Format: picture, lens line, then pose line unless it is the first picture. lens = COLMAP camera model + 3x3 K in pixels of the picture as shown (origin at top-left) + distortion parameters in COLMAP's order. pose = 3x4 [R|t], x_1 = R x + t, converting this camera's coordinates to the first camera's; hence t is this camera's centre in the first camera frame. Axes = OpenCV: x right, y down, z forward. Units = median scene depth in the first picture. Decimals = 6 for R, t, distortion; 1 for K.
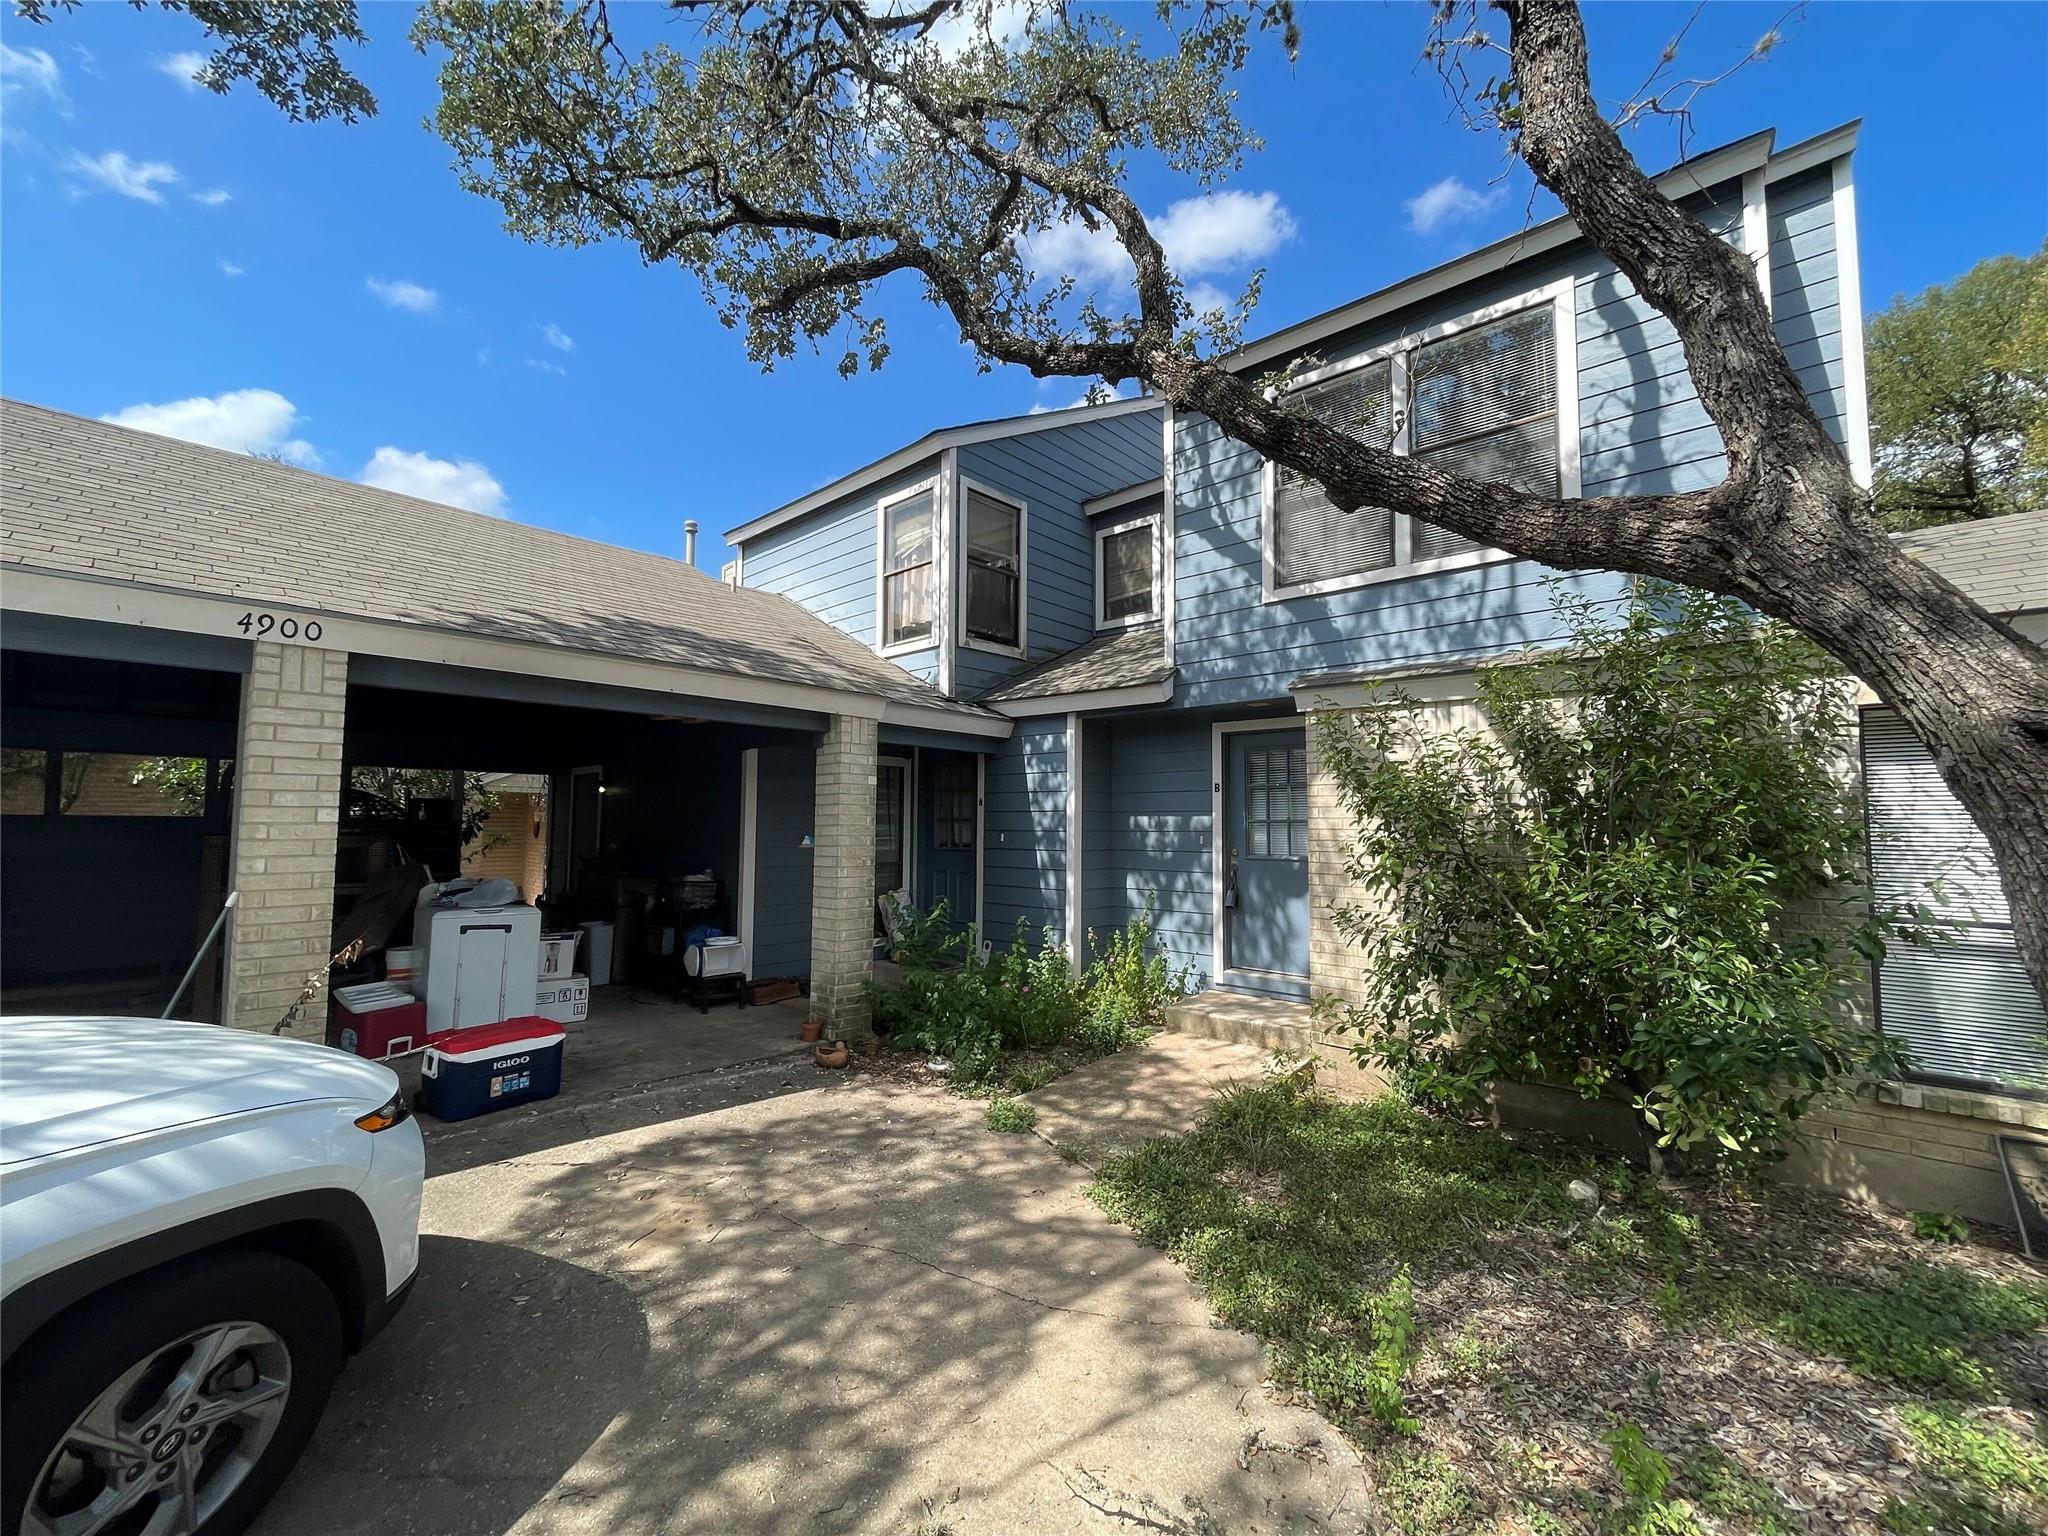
lens RADIAL K [[826.0, 0, 1027.6], [0, 826.0, 771.6], [0, 0, 1]] dist [-0.002556, -0.000050]
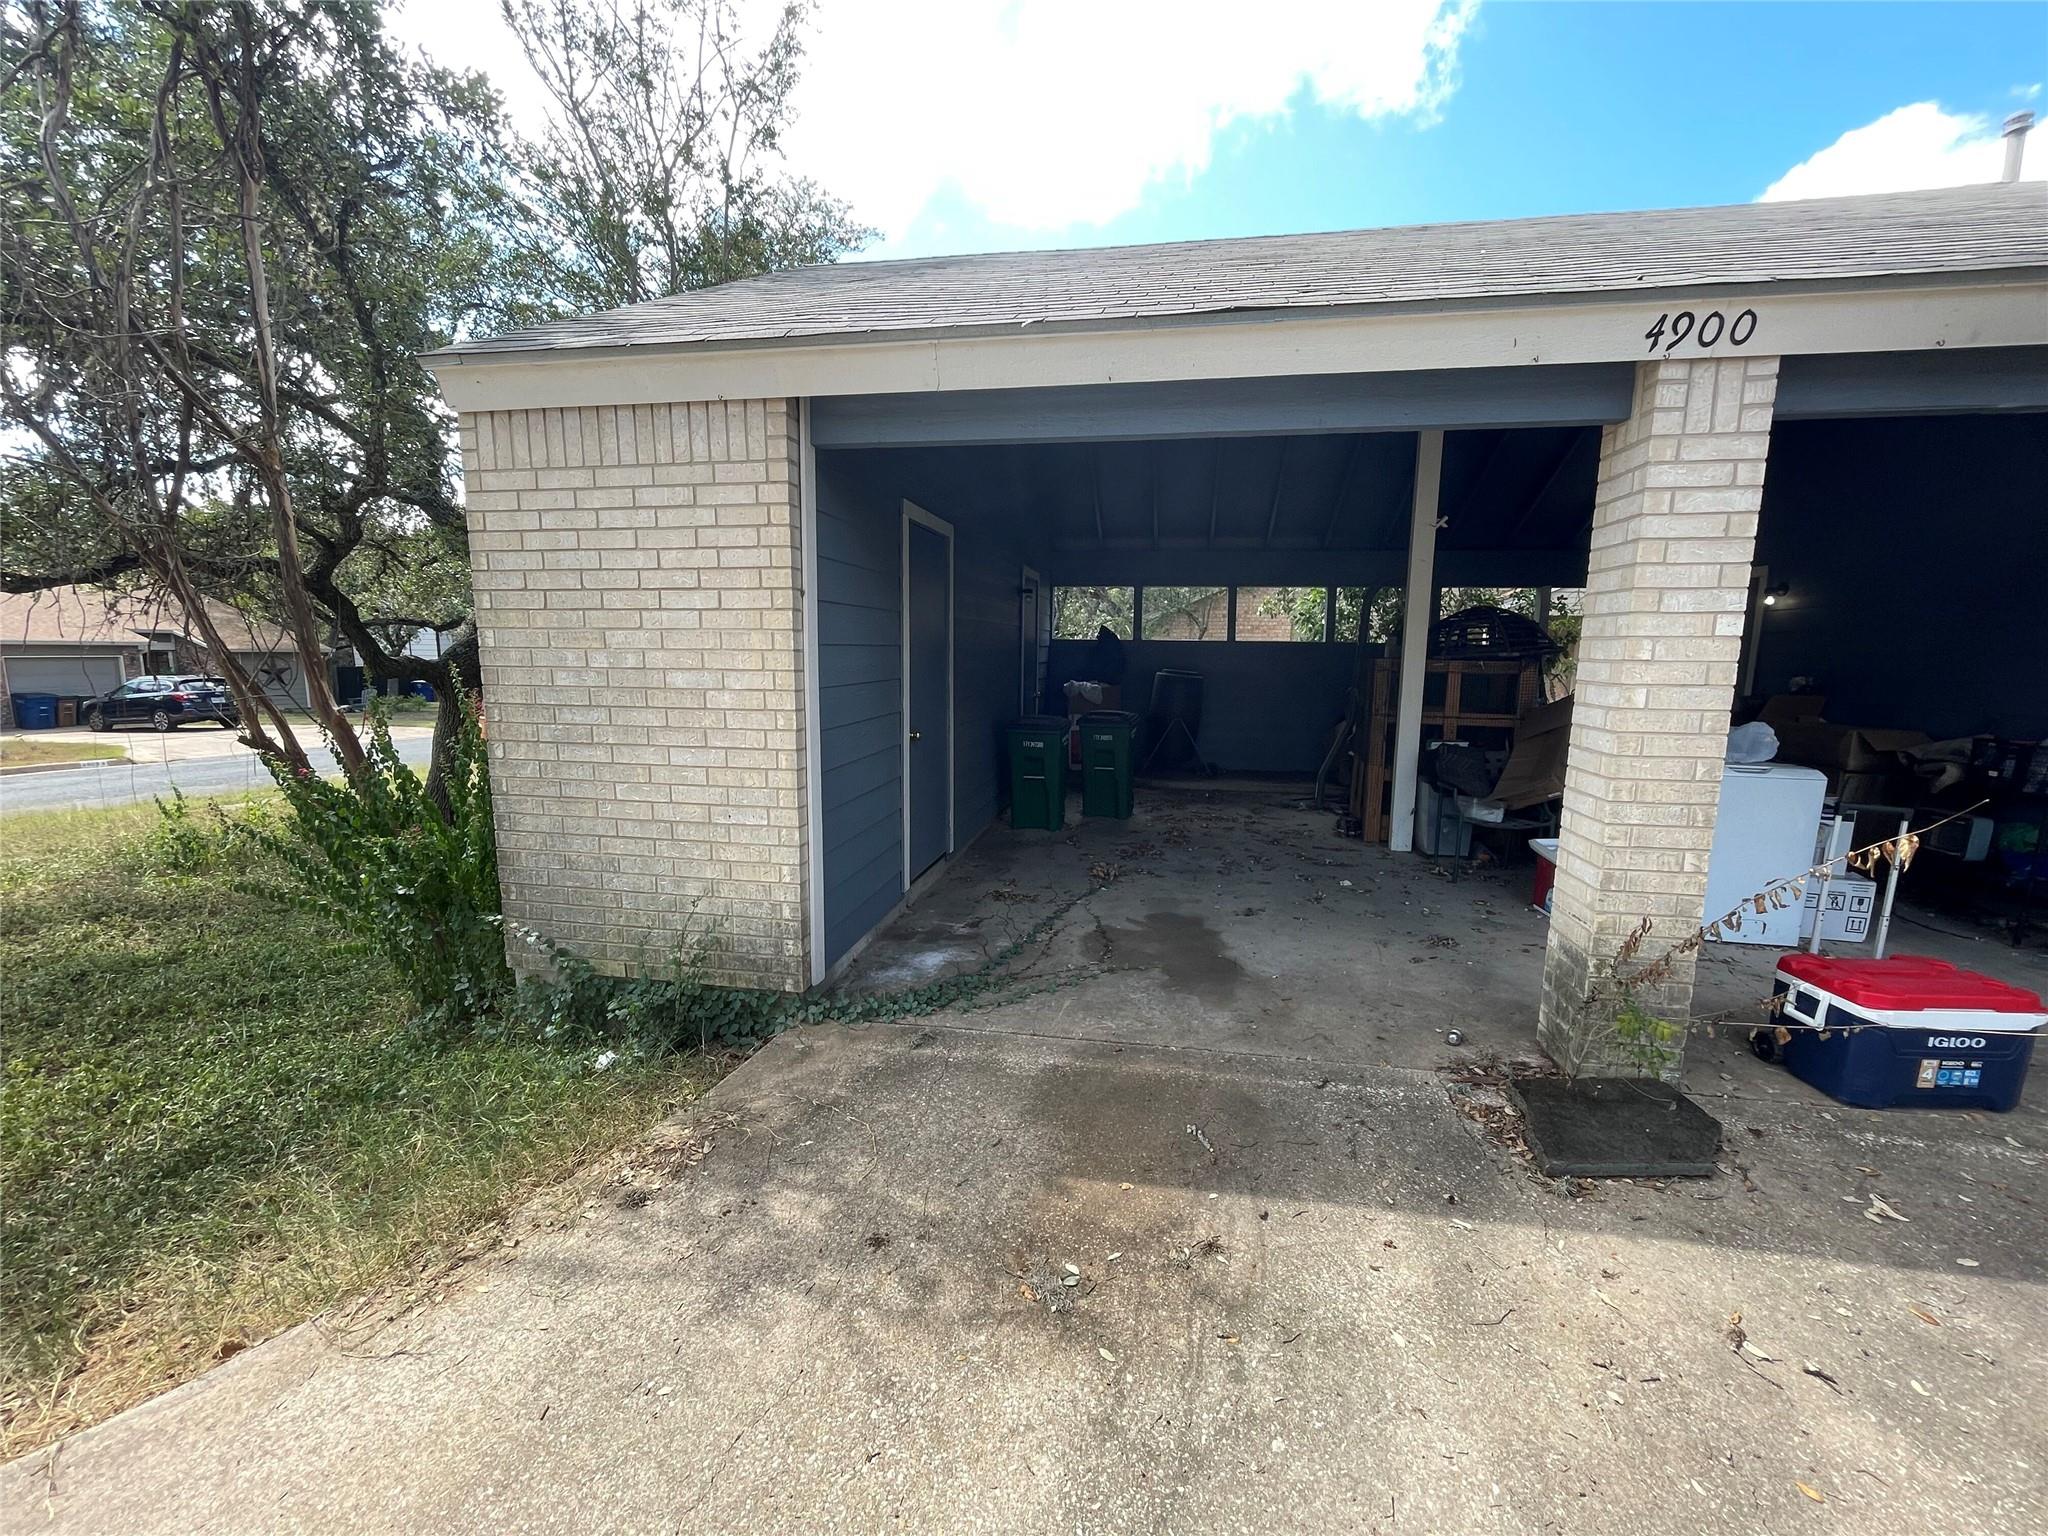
lens RADIAL K [[826.0, 0, 1030.4], [0, 826.0, 772.9], [0, 0, 1]] dist [-0.002556, -0.000050]
pose [[0.534790, 0.126240, -0.835502, -0.399962], [0.047686, 0.982692, 0.179003, 0.016576], [0.843638, -0.135571, 0.519514, 0.116694]]
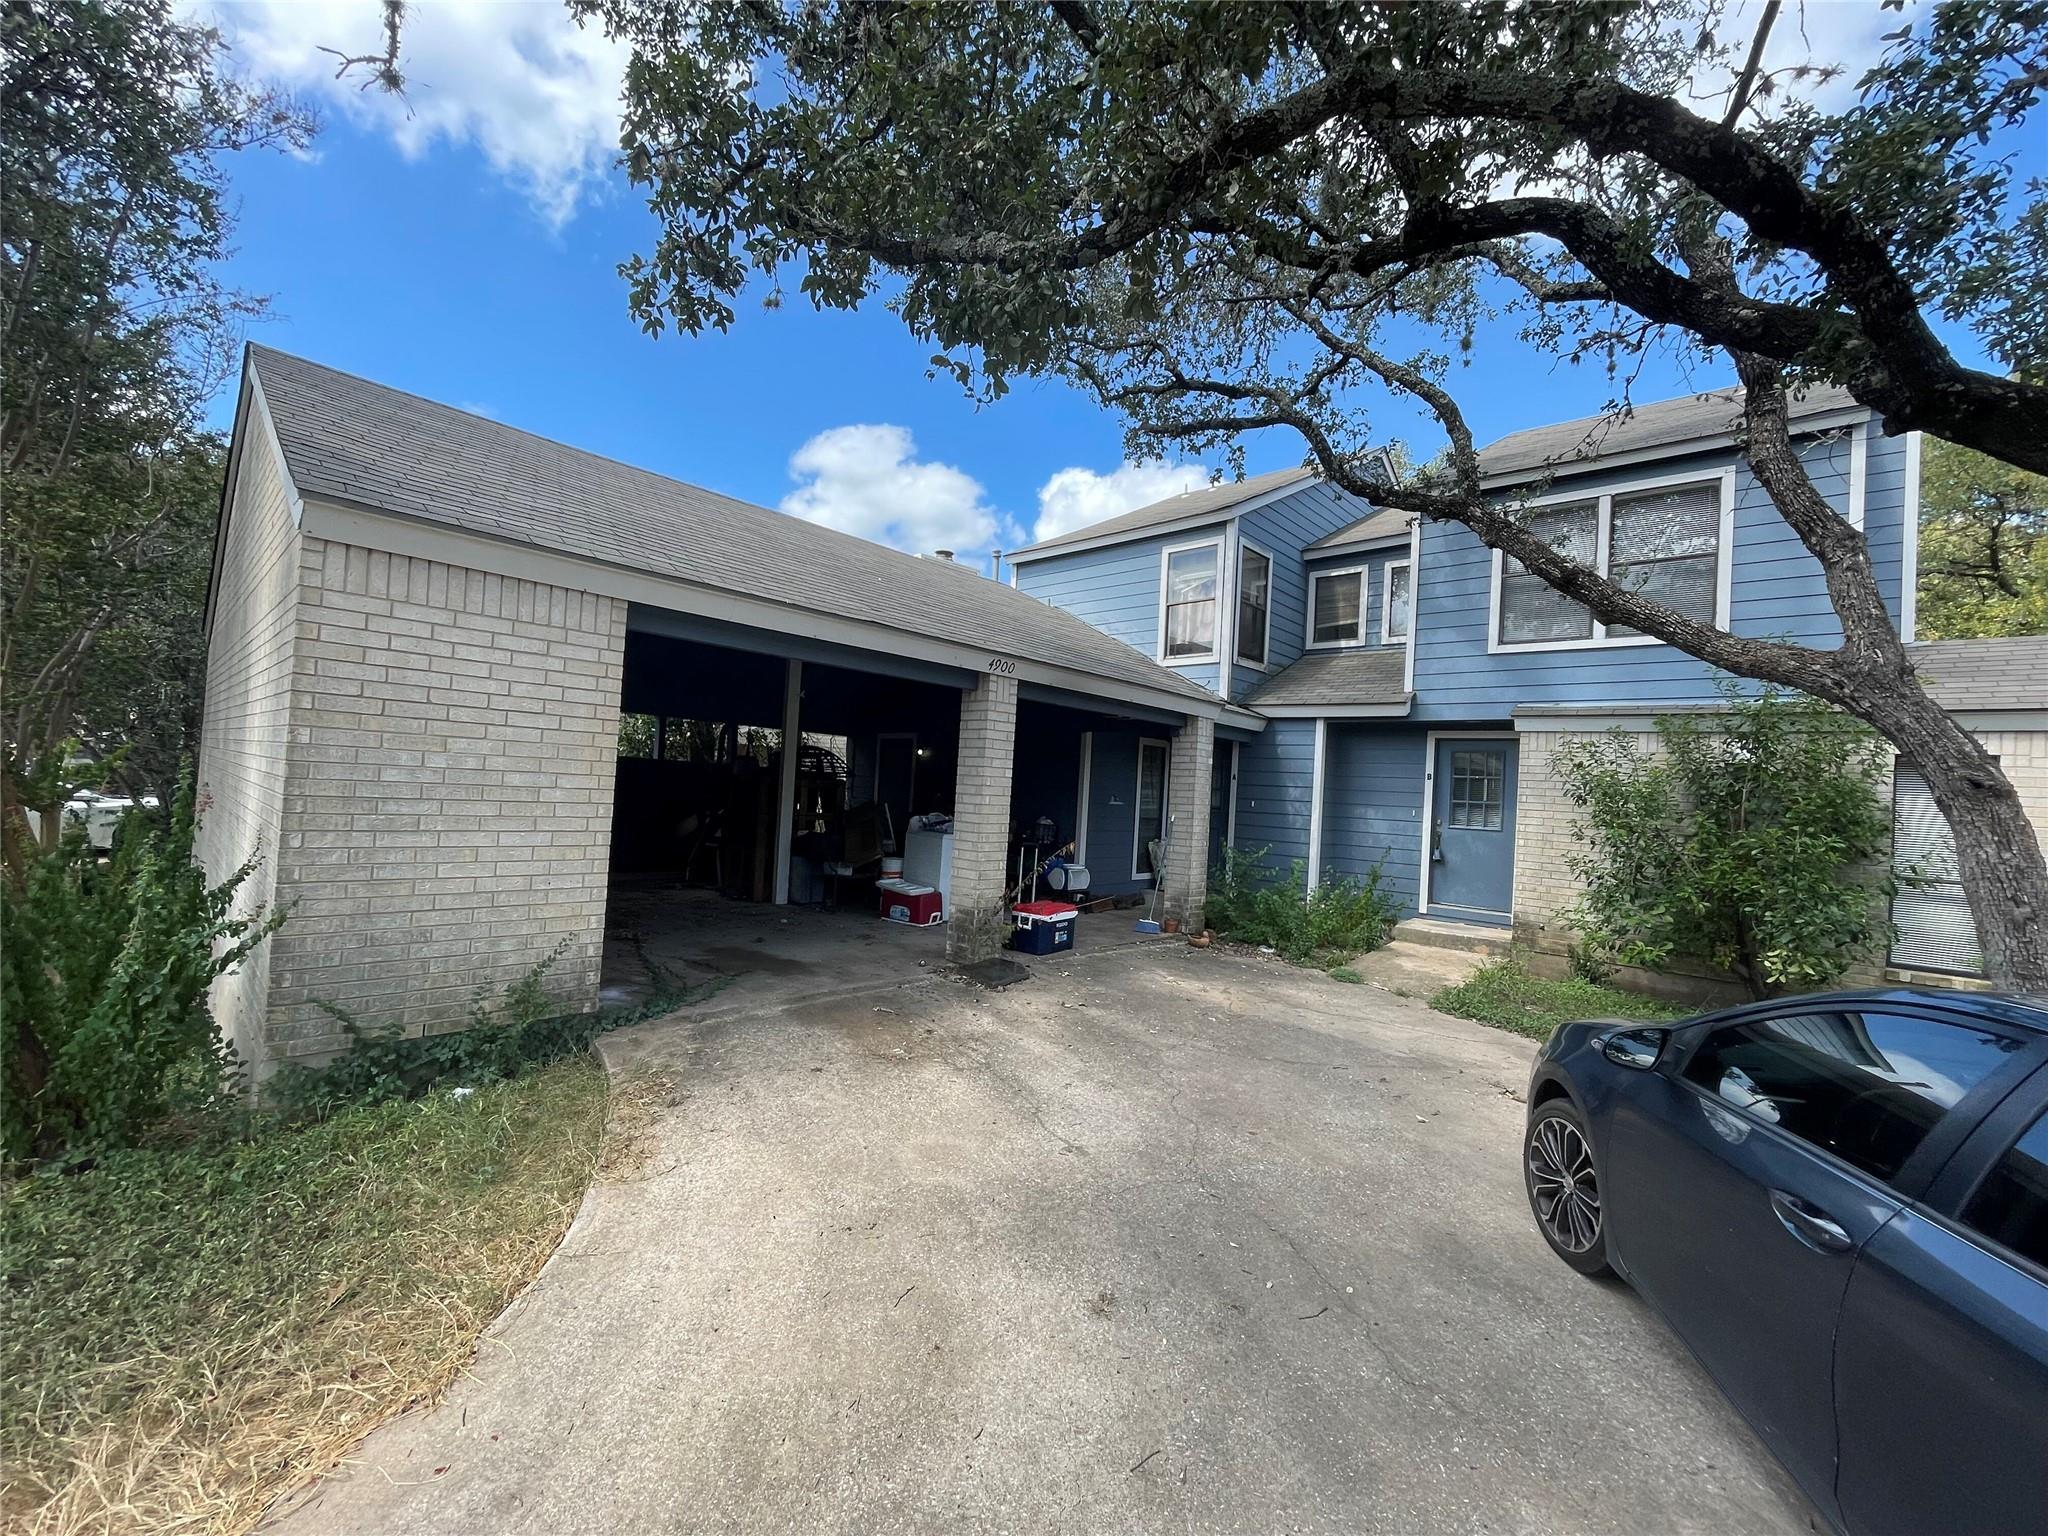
lens RADIAL K [[826.0, 0, 1027.9], [0, 826.0, 774.4], [0, 0, 1]] dist [-0.002556, -0.000050]
pose [[0.998689, 0.050754, -0.006701, -0.547291], [-0.050403, 0.997715, 0.044996, -0.017099], [0.008970, -0.044599, 0.998965, -0.513731]]
